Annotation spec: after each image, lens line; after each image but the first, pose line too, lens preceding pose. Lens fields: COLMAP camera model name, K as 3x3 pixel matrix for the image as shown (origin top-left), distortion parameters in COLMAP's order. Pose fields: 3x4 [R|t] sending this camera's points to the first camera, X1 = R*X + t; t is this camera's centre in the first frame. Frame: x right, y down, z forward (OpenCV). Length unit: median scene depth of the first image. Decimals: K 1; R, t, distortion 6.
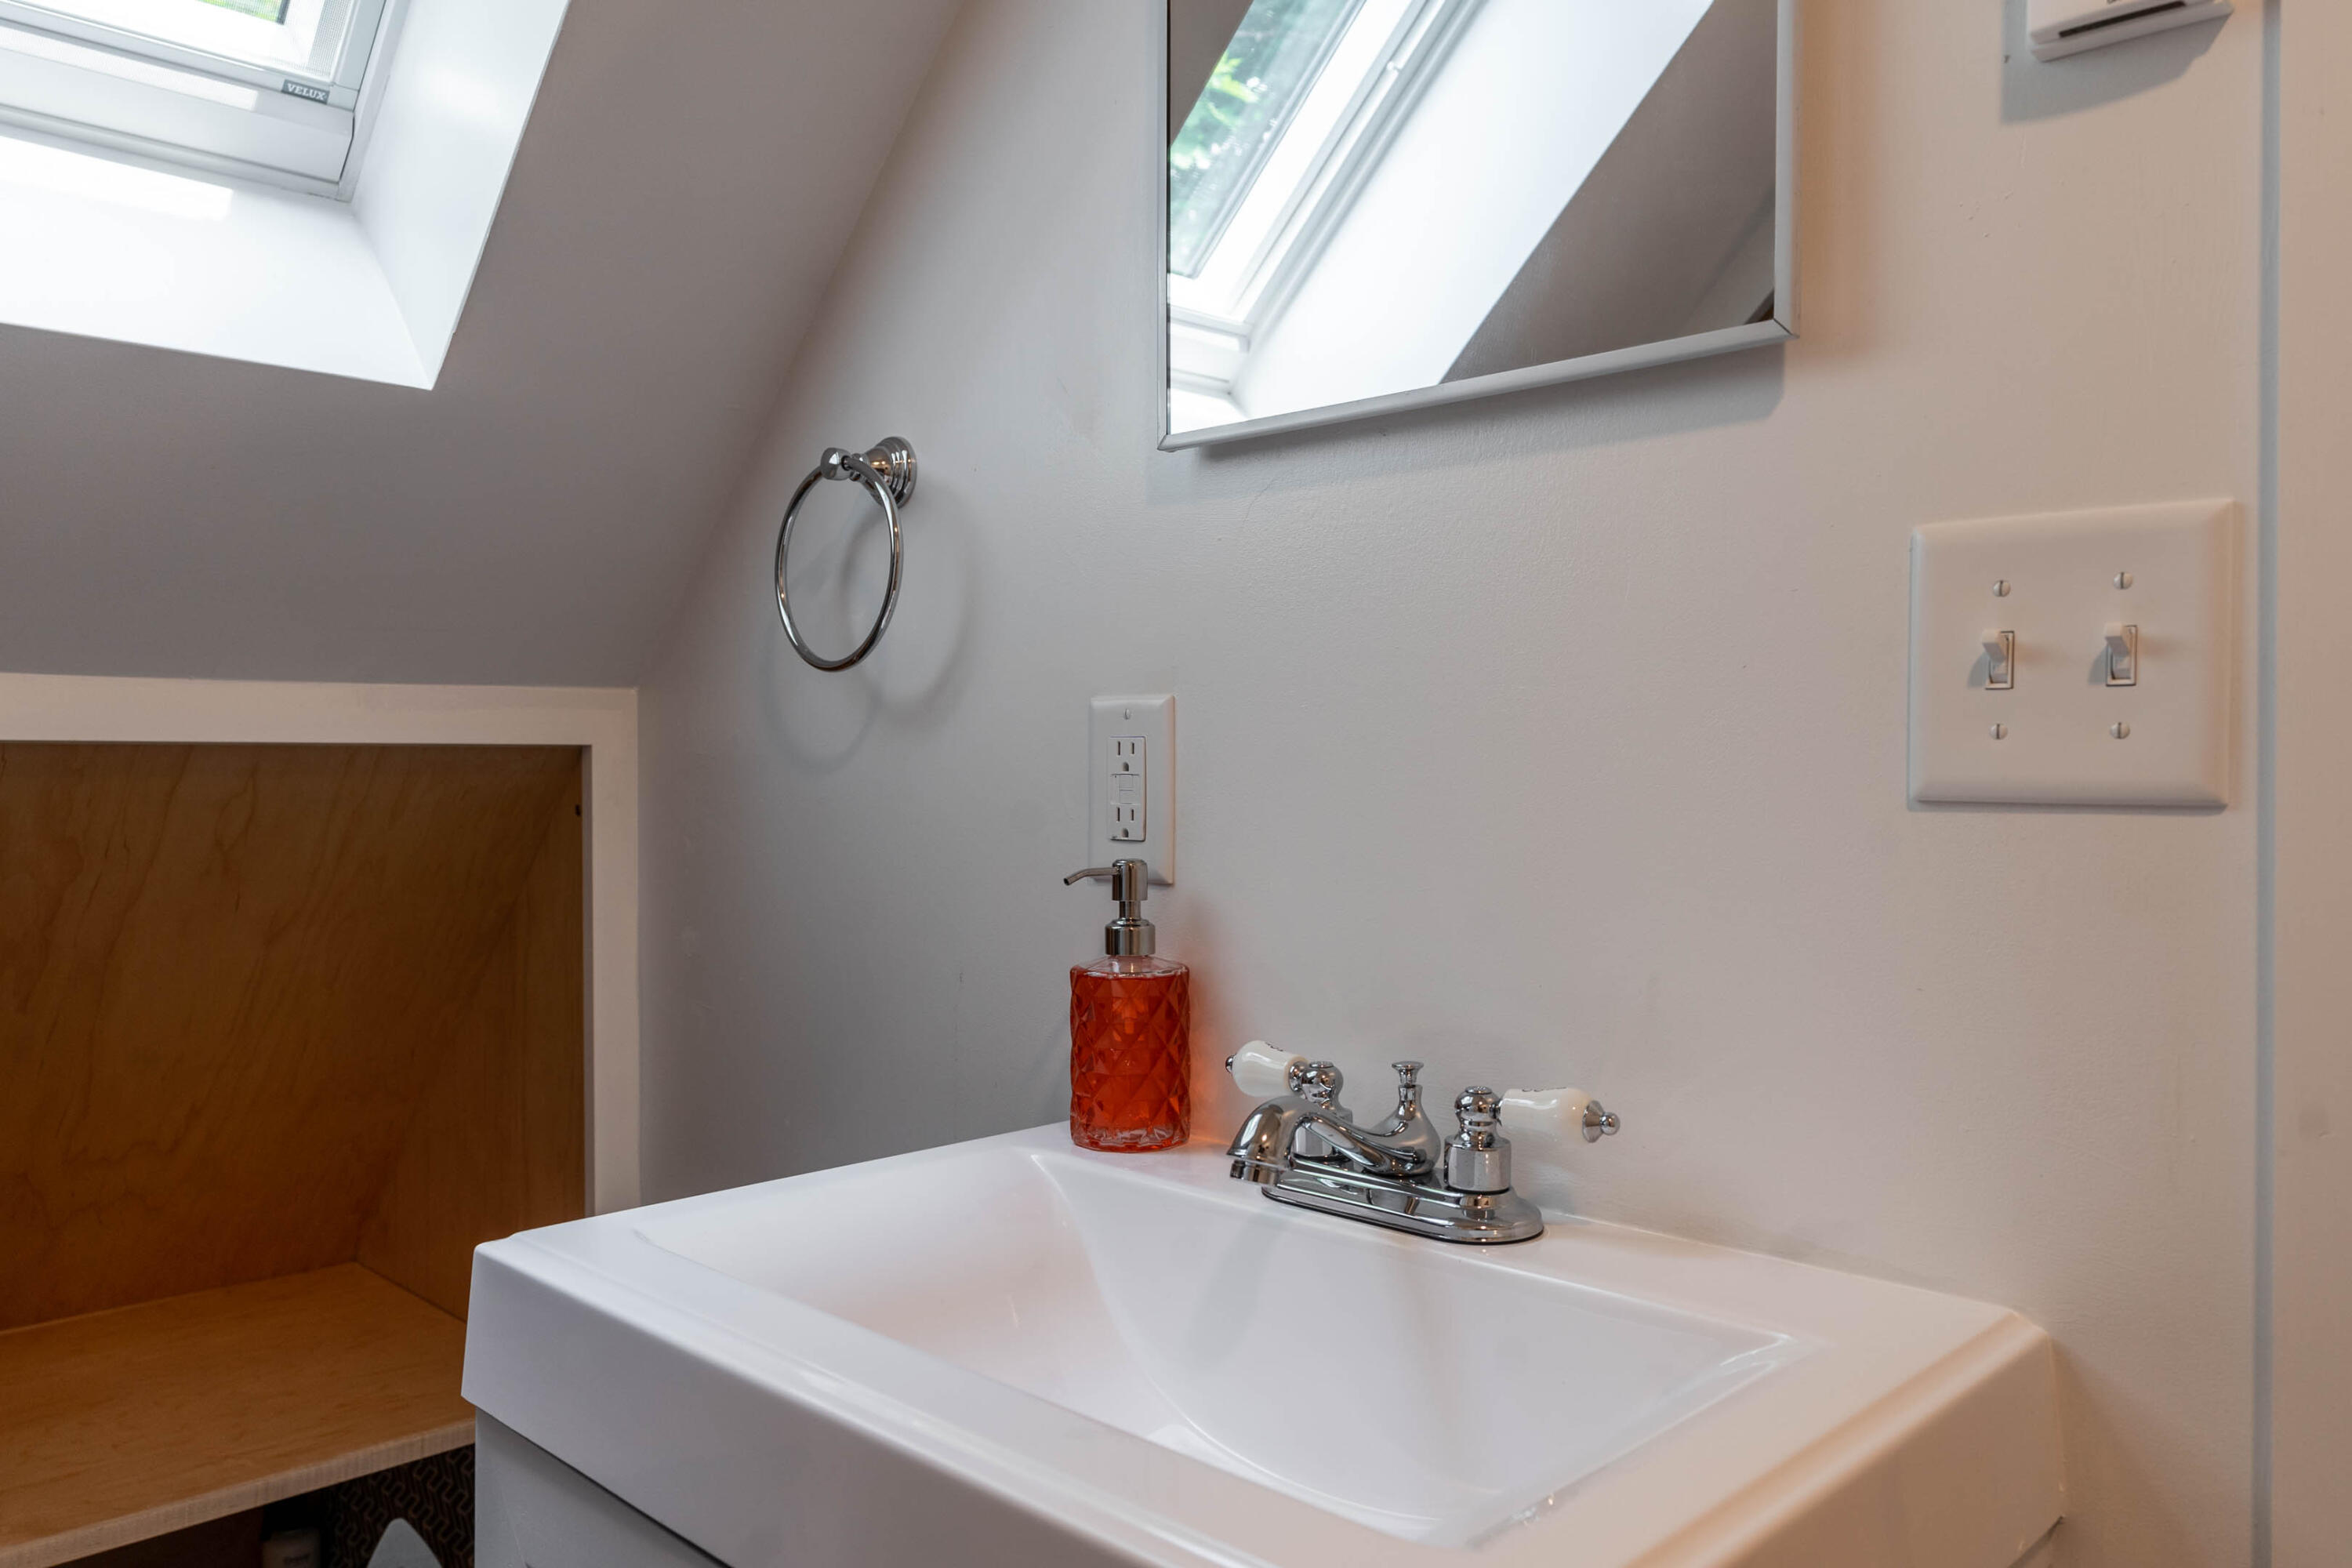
lens RADIAL K [[1684.1, 0, 1176.0], [0, 1684.1, 784.0], [0, 0, 1]] dist [0.014980, -0.003412]
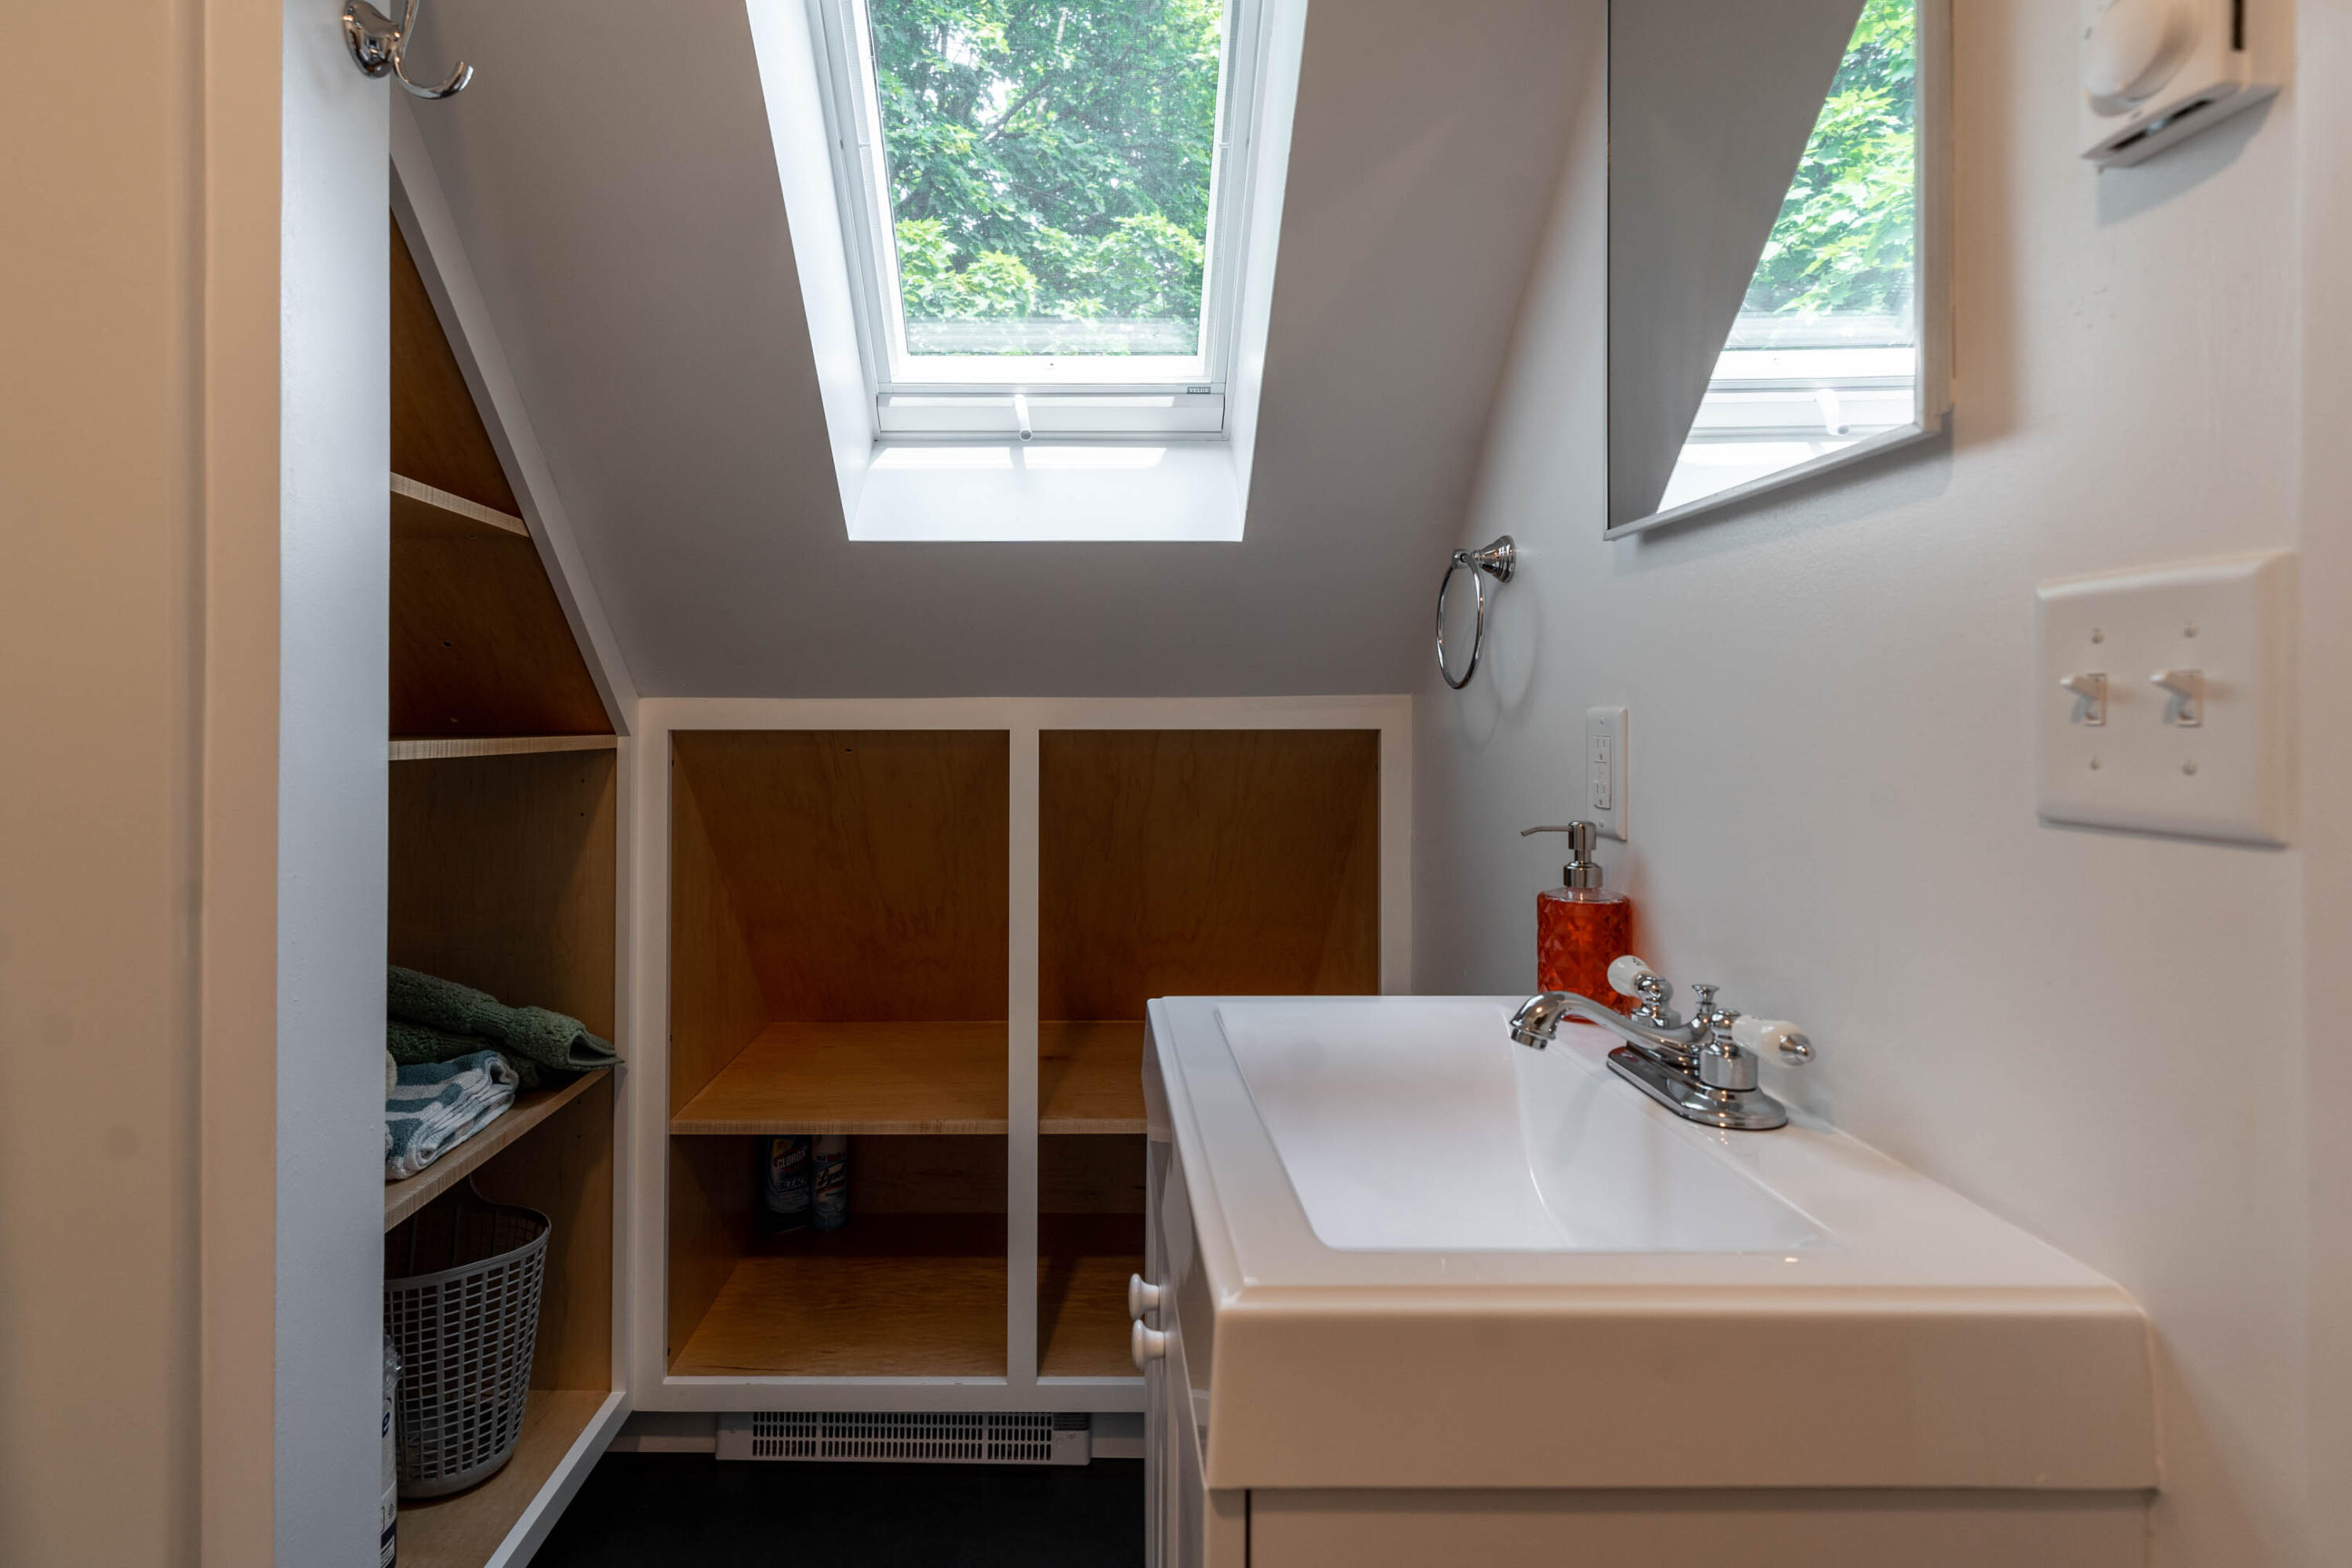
lens RADIAL K [[1158.1, 0, 1167.8], [0, 1158.1, 709.5], [0, 0, 1]] dist [-0.000137, 0.000108]
pose [[0.750641, 0.001954, -0.660707, 0.415064], [-0.017021, 0.999721, -0.016382, -0.033966], [0.660491, 0.023543, 0.750465, 0.006240]]
